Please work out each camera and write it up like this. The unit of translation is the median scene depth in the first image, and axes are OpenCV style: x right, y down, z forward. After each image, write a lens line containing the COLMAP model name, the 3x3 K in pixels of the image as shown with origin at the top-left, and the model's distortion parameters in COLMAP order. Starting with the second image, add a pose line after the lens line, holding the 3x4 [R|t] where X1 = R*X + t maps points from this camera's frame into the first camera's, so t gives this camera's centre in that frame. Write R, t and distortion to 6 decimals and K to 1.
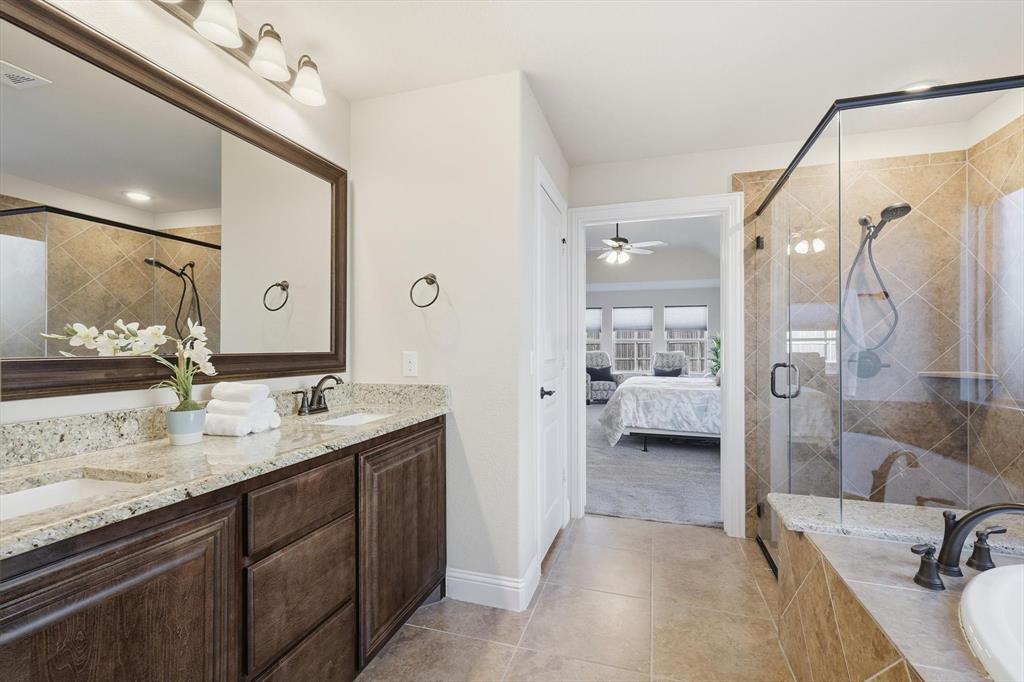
lens RADIAL K [[451.5, 0, 512.1], [0, 451.5, 344.6], [0, 0, 1]] dist [0.002291, -0.000112]
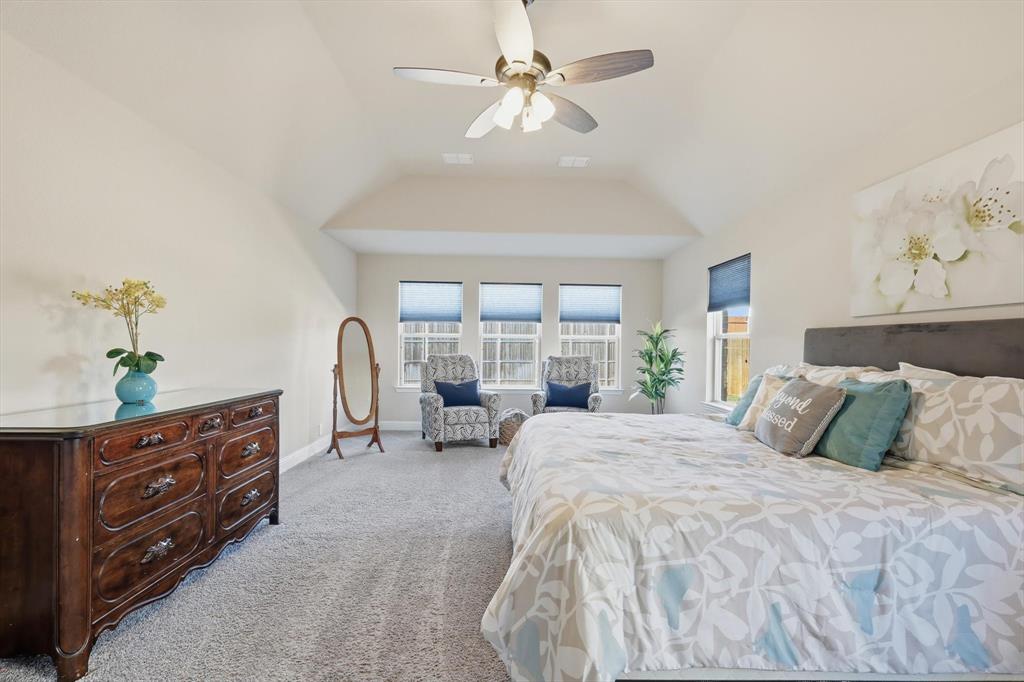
lens RADIAL K [[451.5, 0, 512.1], [0, 451.5, 344.6], [0, 0, 1]] dist [0.002291, -0.000112]
pose [[0.945444, 0.013633, 0.325500, 0.103902], [-0.014697, 0.999892, 0.000811, 0.002284], [-0.325453, -0.005550, 0.945542, 0.648265]]
